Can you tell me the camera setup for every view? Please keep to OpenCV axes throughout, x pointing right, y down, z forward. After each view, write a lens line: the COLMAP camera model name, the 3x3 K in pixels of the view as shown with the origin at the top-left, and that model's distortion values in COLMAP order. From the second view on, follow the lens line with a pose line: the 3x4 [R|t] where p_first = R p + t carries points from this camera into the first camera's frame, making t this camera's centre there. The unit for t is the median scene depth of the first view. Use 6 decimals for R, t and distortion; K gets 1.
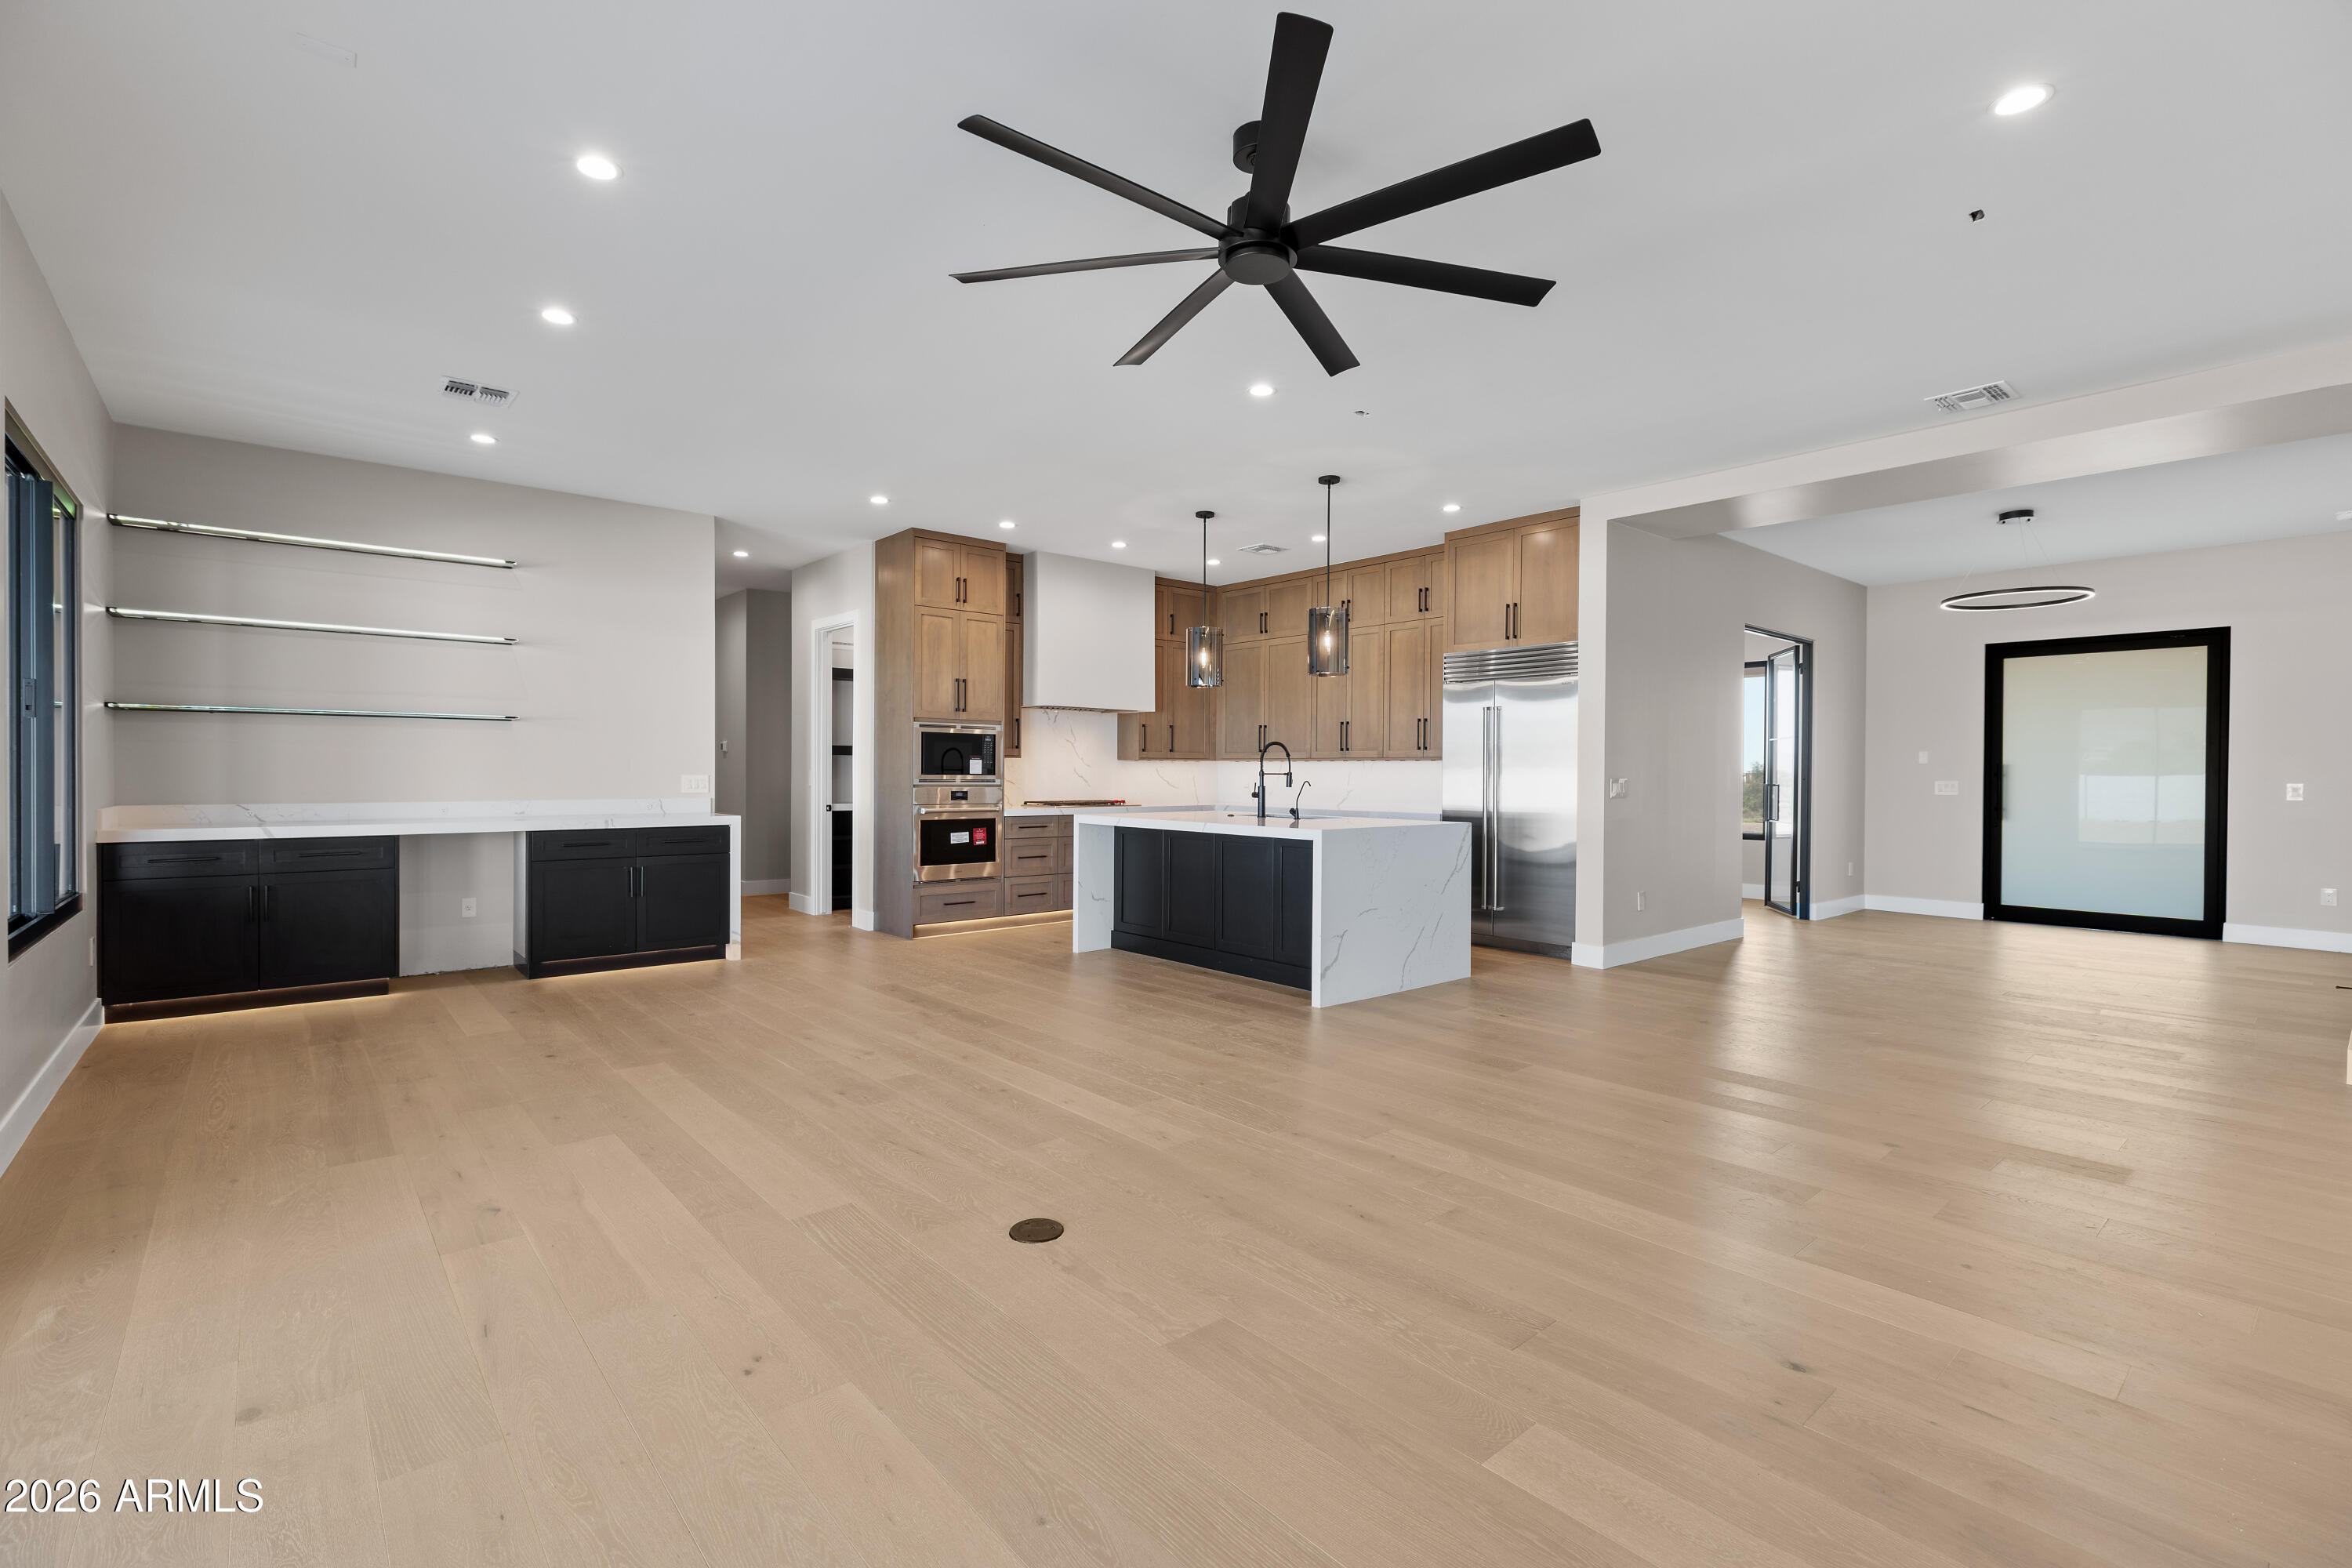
lens RADIAL K [[1058.8, 0, 1156.8], [0, 1058.8, 785.4], [0, 0, 1]] dist [0.002485, -0.000107]
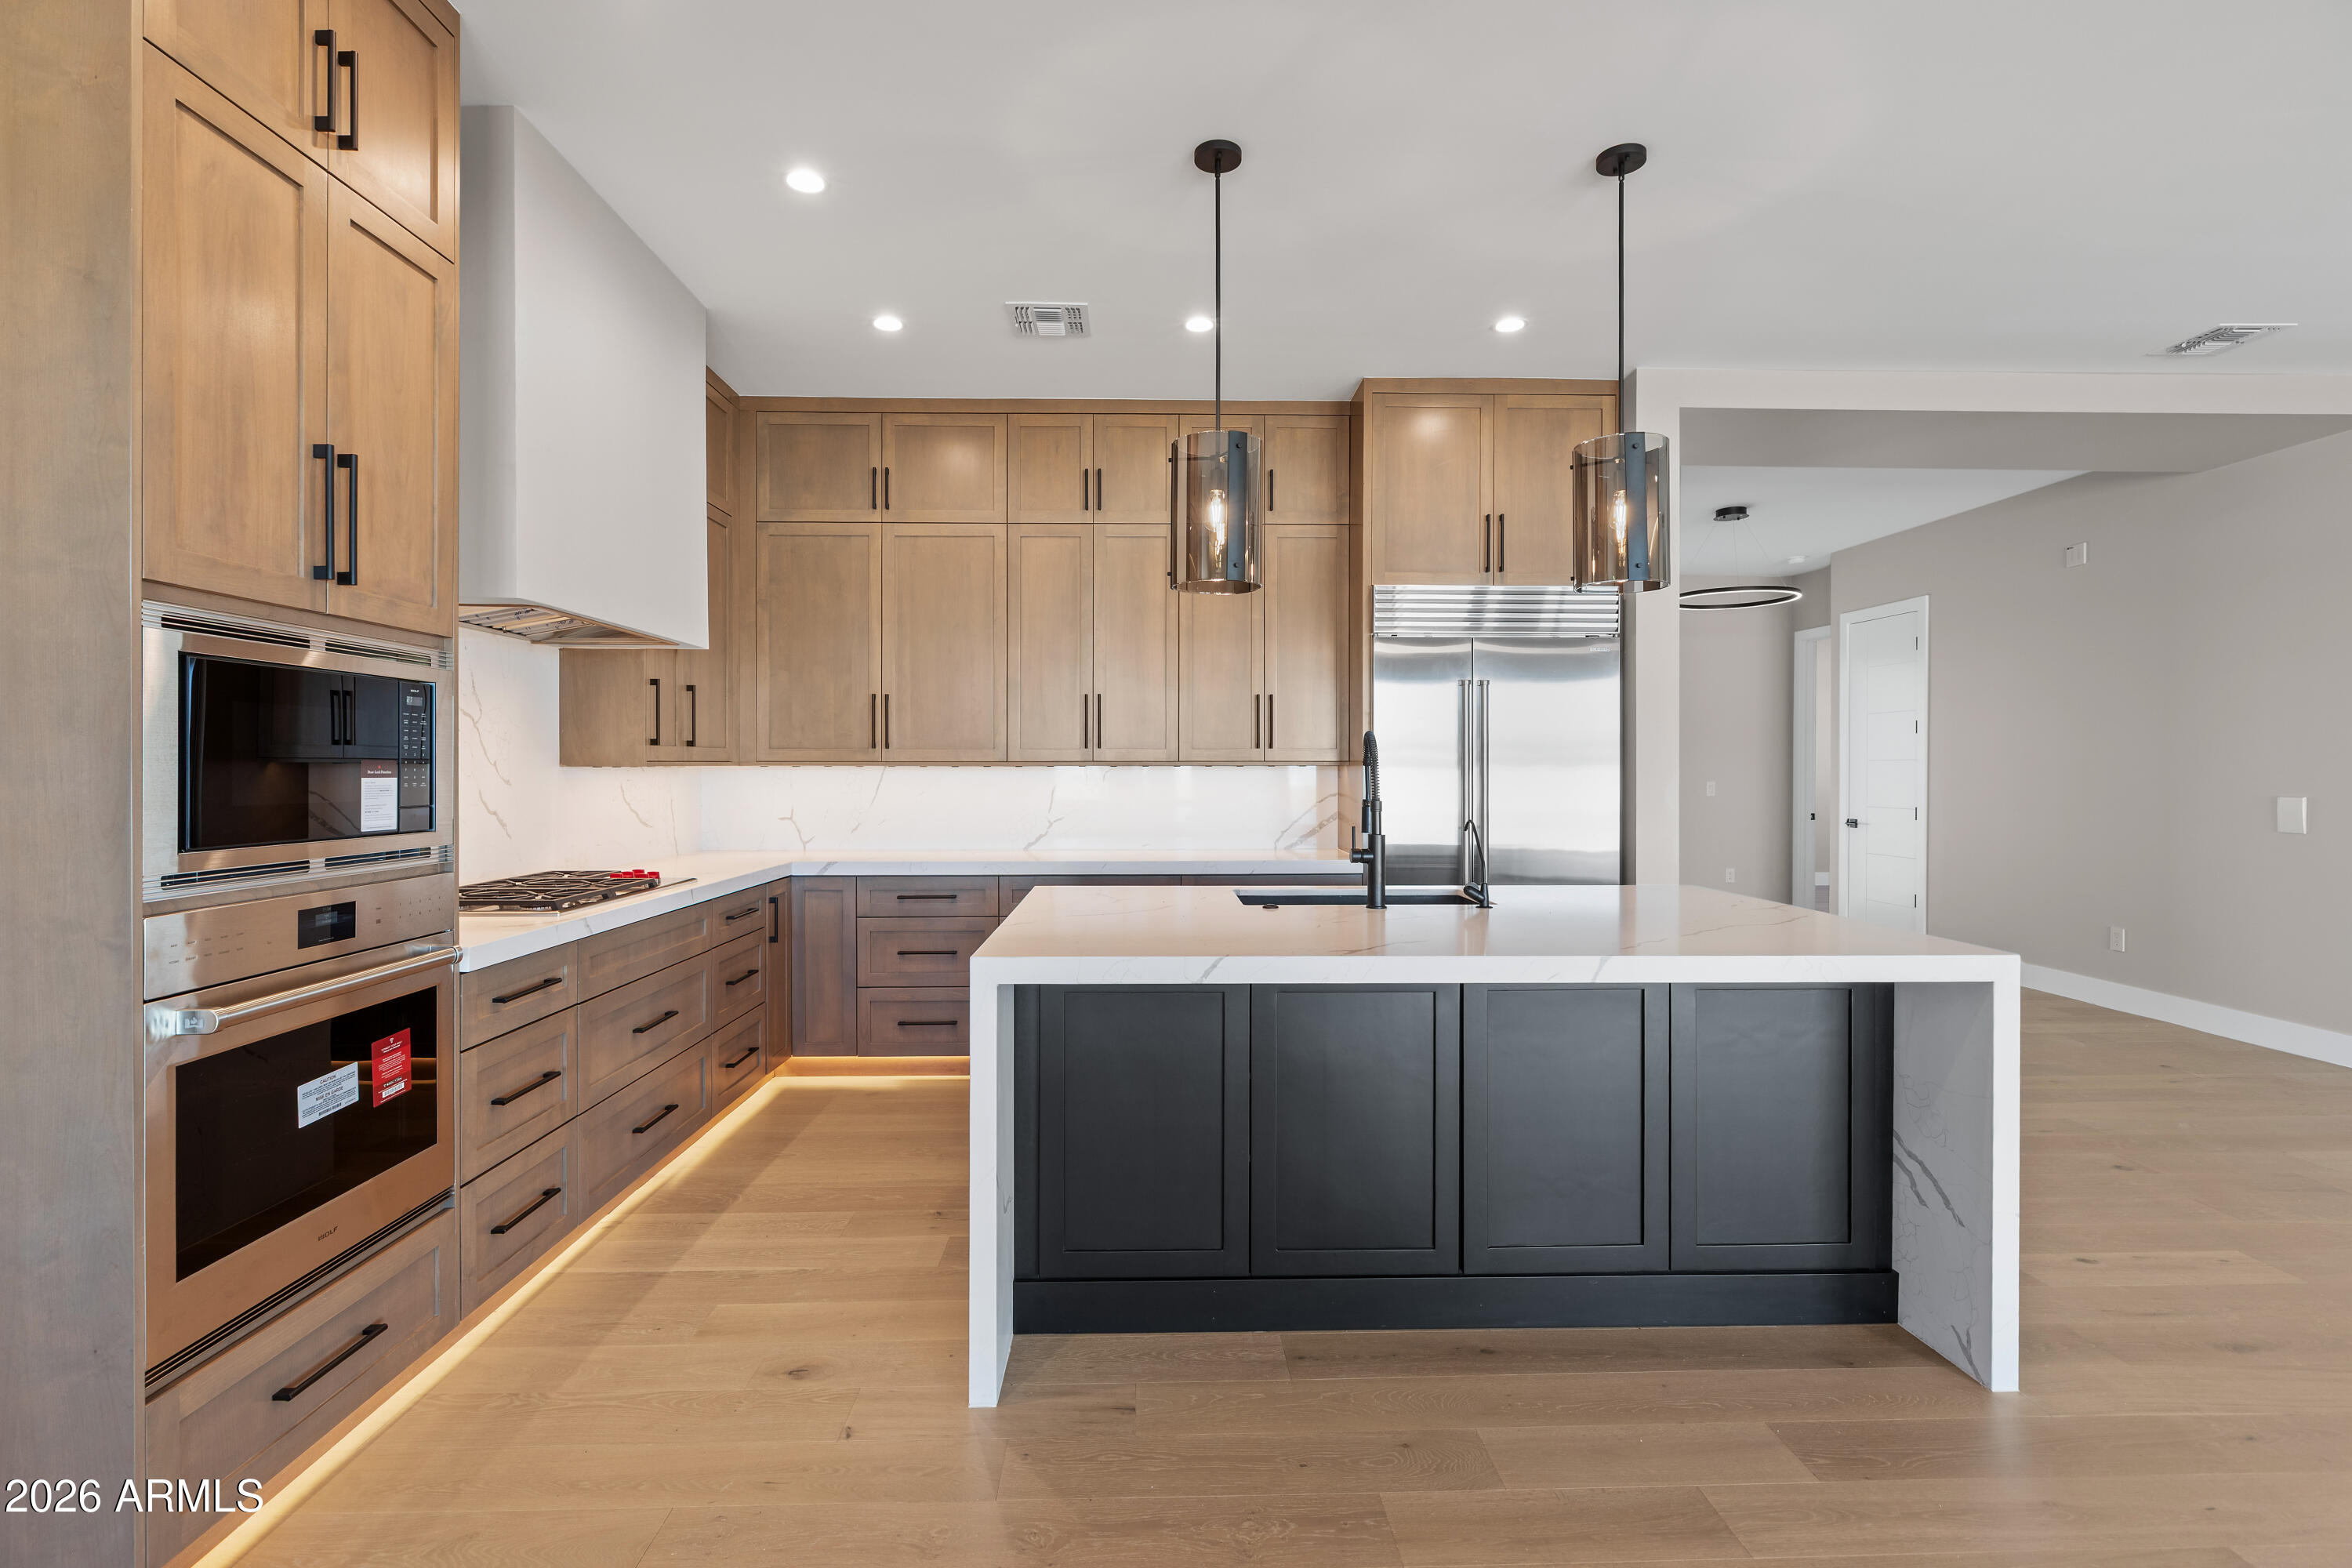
lens RADIAL K [[1100.4, 0, 1169.6], [0, 1100.4, 765.9], [0, 0, 1]] dist [-0.003184, 0.000271]
pose [[0.622585, -0.006058, 0.782529, -0.262196], [0.014846, 0.999881, -0.004071, -0.022966], [-0.782412, 0.014152, 0.622601, 0.683933]]
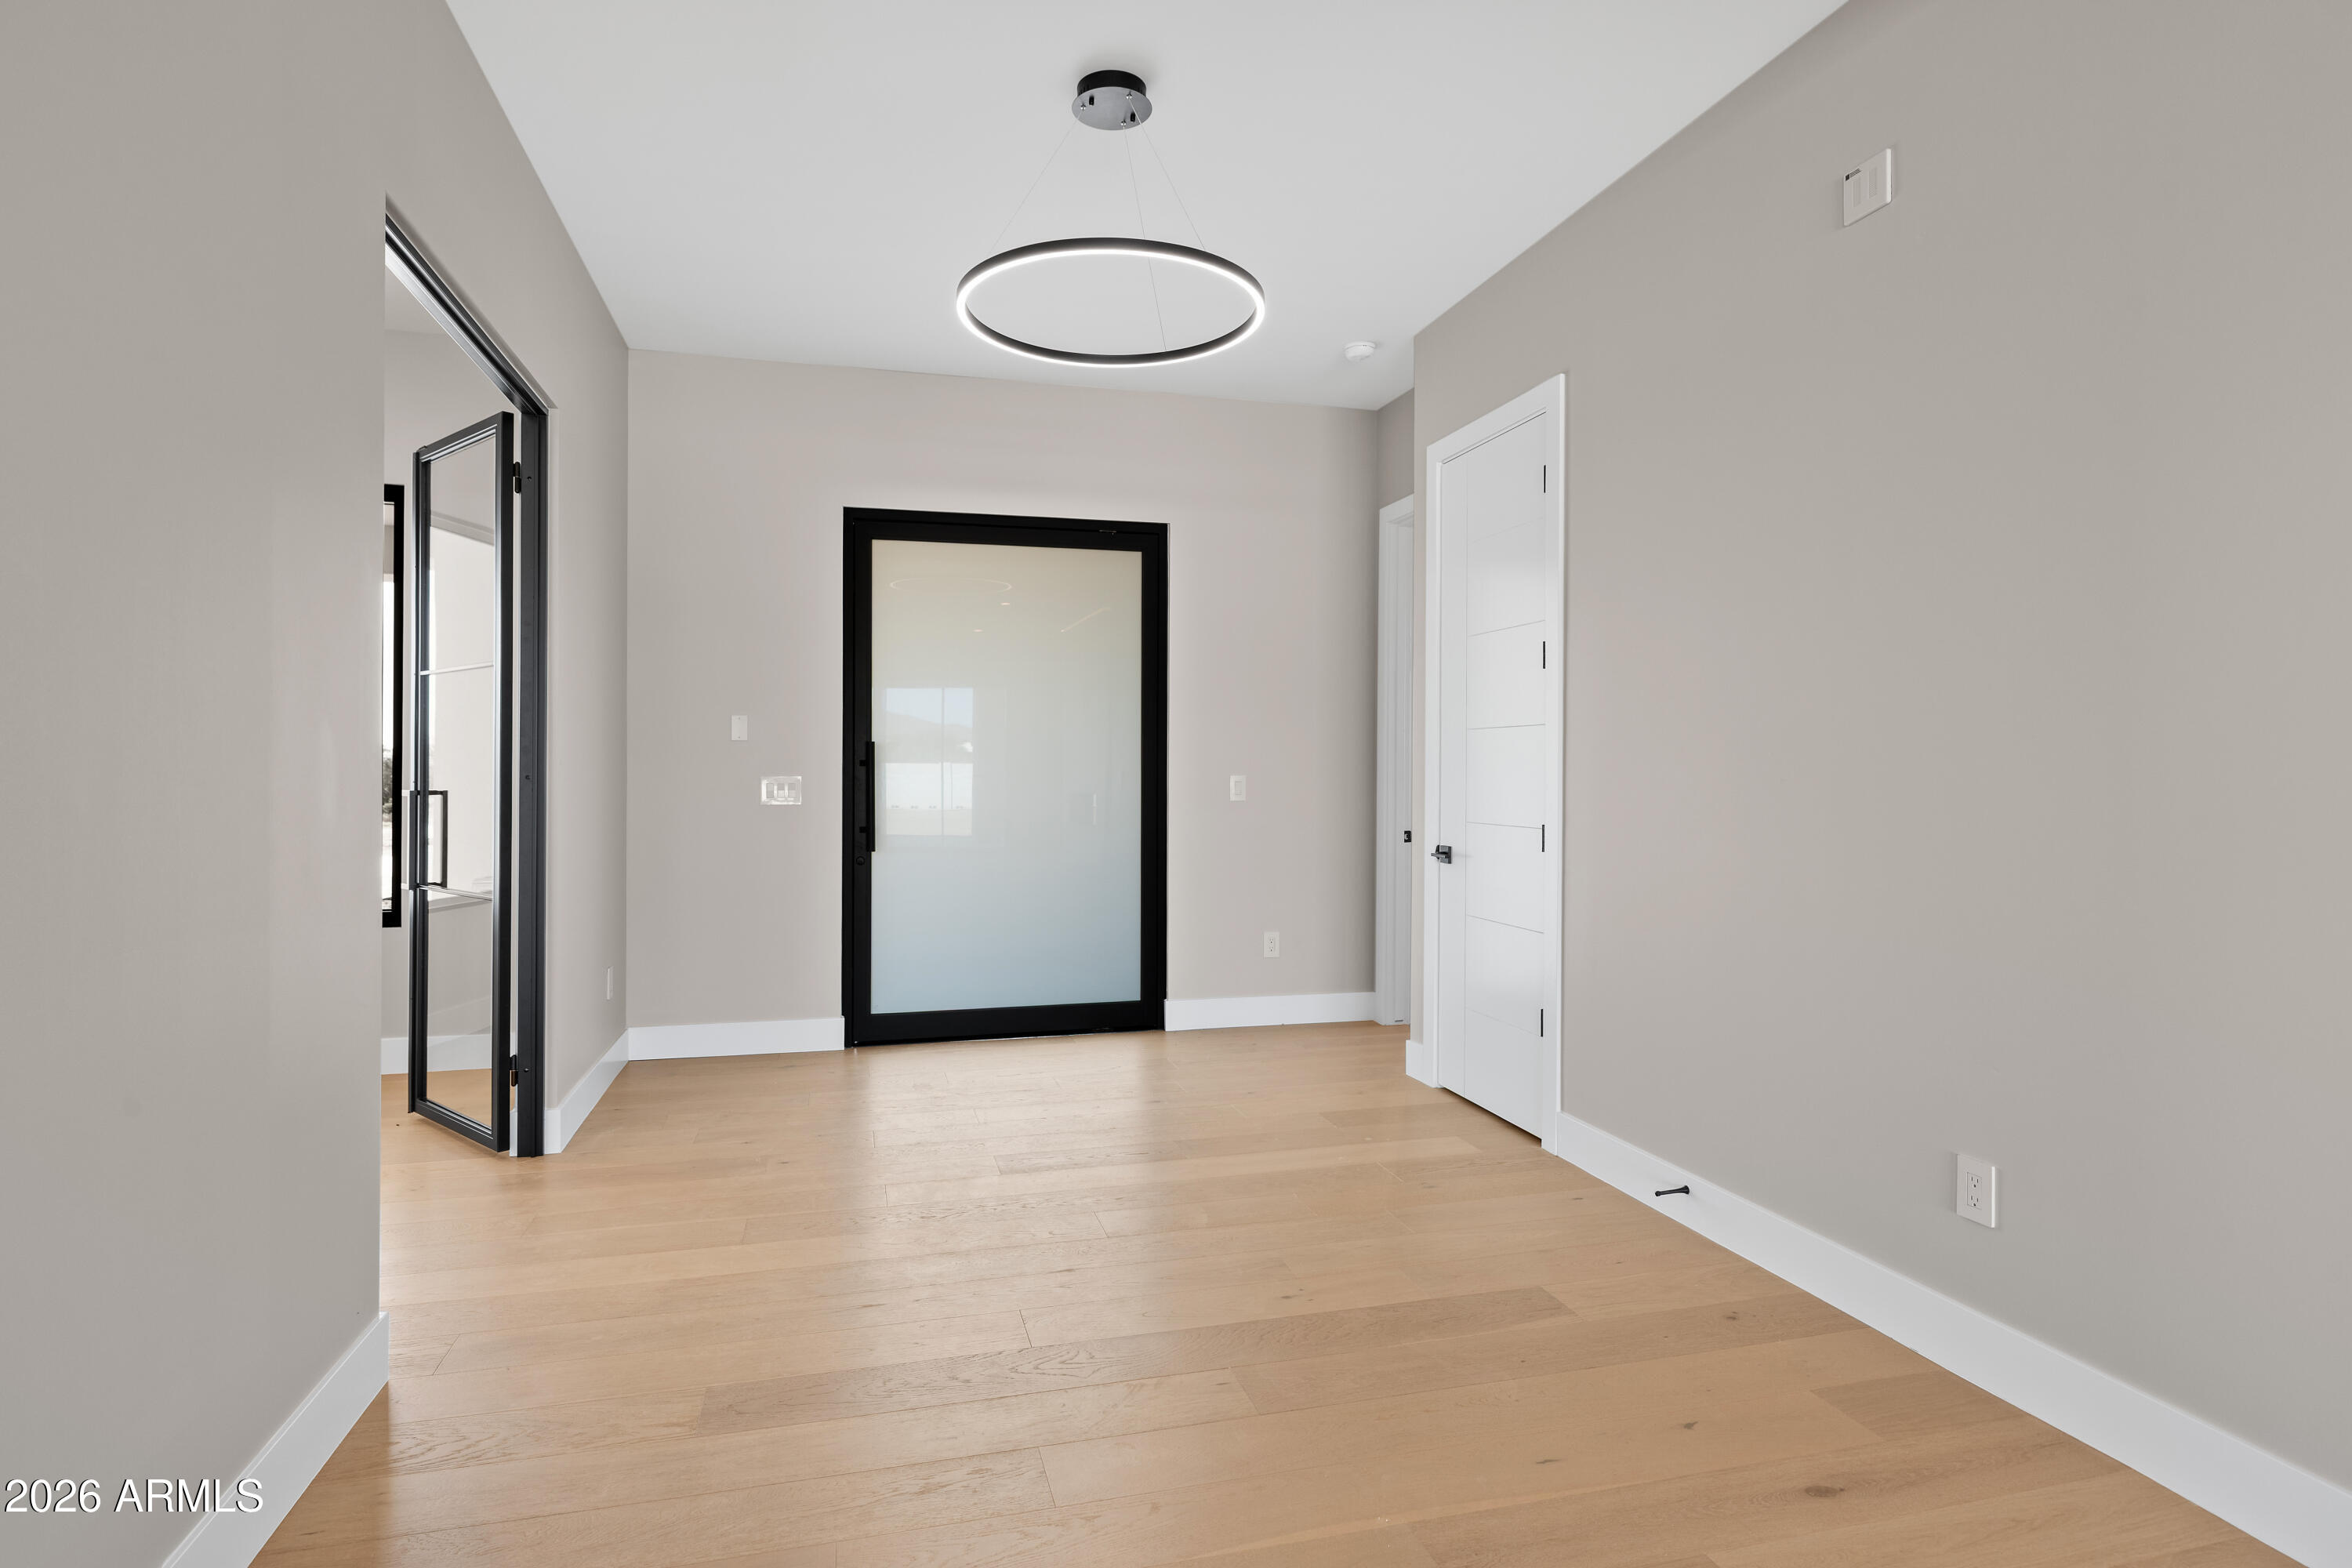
lens RADIAL K [[1220.2, 0, 1163.0], [0, 1220.2, 759.7], [0, 0, 1]] dist [-0.002596, -0.000214]
pose [[0.423711, -0.003010, 0.905792, 0.360467], [0.014978, 0.999881, -0.003684, -0.008738], [-0.905673, 0.015128, 0.423706, 0.699791]]
